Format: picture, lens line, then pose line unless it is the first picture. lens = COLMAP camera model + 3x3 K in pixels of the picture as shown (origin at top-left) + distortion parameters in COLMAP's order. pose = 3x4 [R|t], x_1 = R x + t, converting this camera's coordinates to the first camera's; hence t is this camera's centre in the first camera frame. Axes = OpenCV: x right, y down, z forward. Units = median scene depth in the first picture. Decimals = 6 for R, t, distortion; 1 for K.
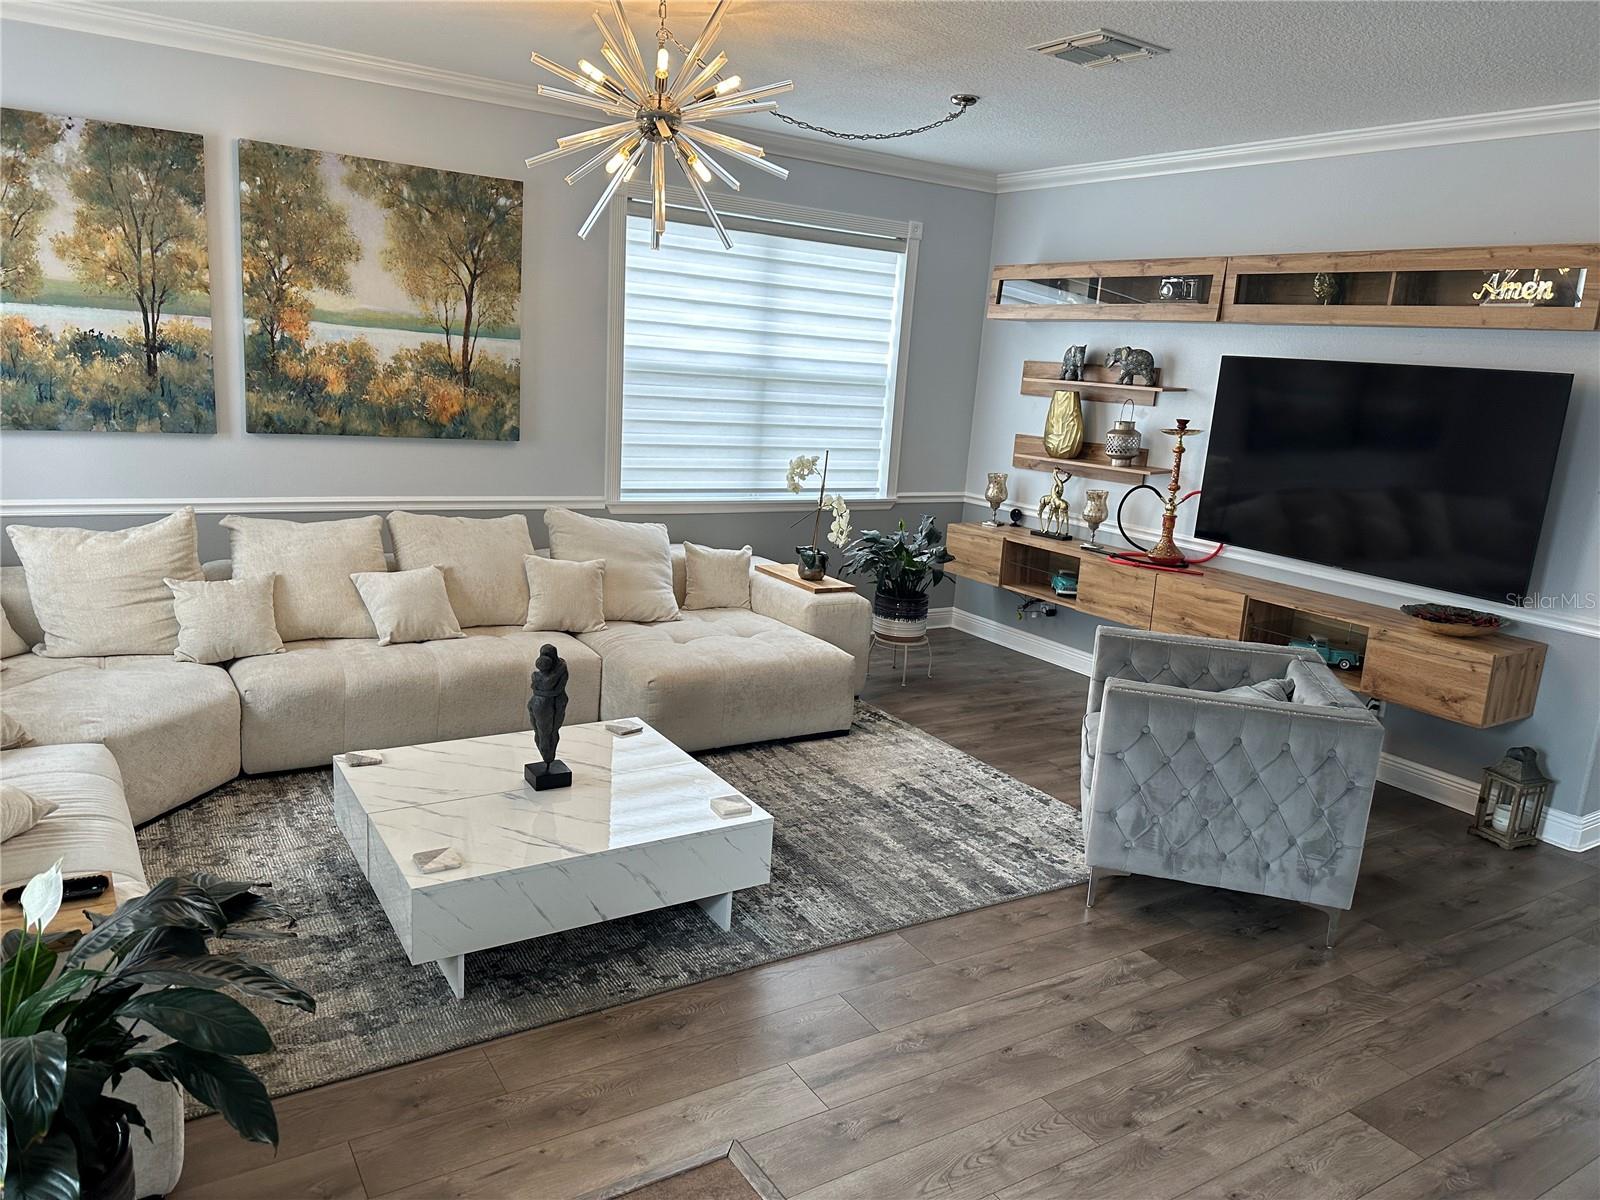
lens RADIAL K [[1106.5, 0, 788.7], [0, 1106.5, 605.2], [0, 0, 1]] dist [0.102997, -0.158631]
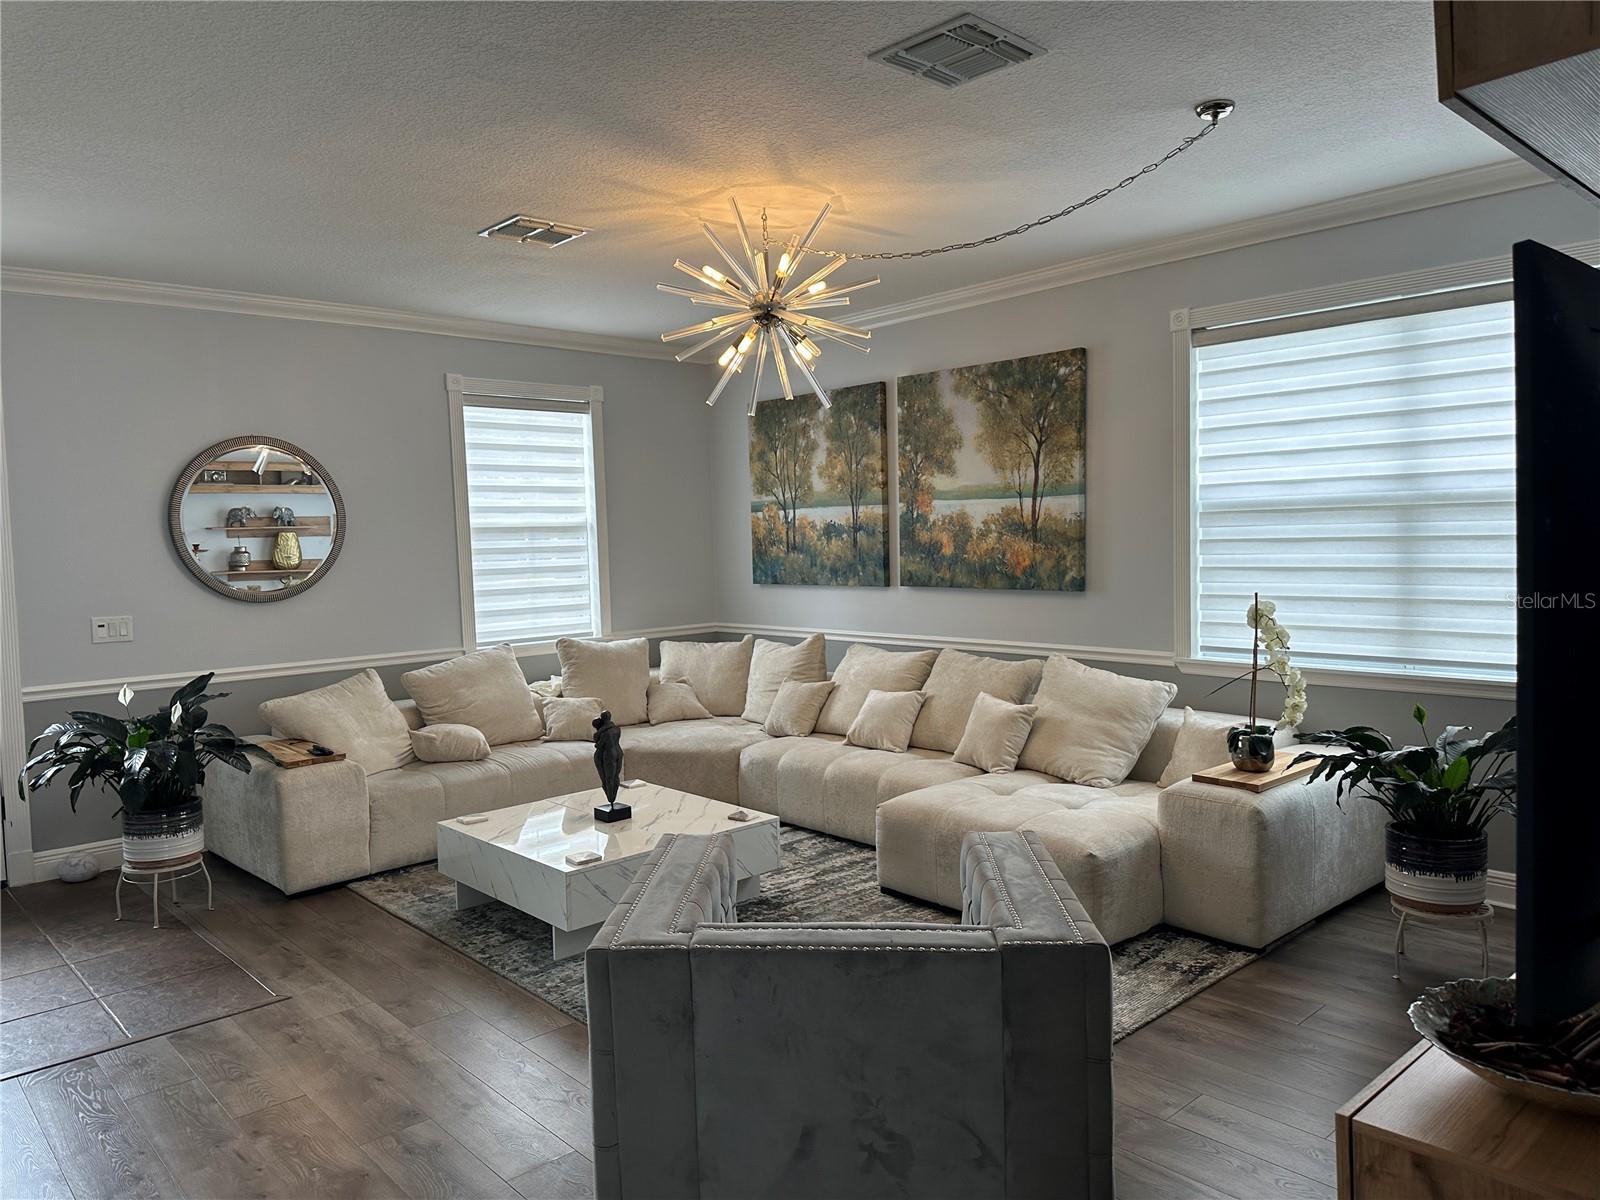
lens RADIAL K [[1105.0, 0, 778.9], [0, 1105.0, 602.6], [0, 0, 1]] dist [0.073826, -0.077584]
pose [[0.178912, -0.000164, -0.983865, 1.871415], [-0.161070, 0.986503, -0.029454, -0.168080], [0.970591, 0.163741, 0.176471, 1.477653]]
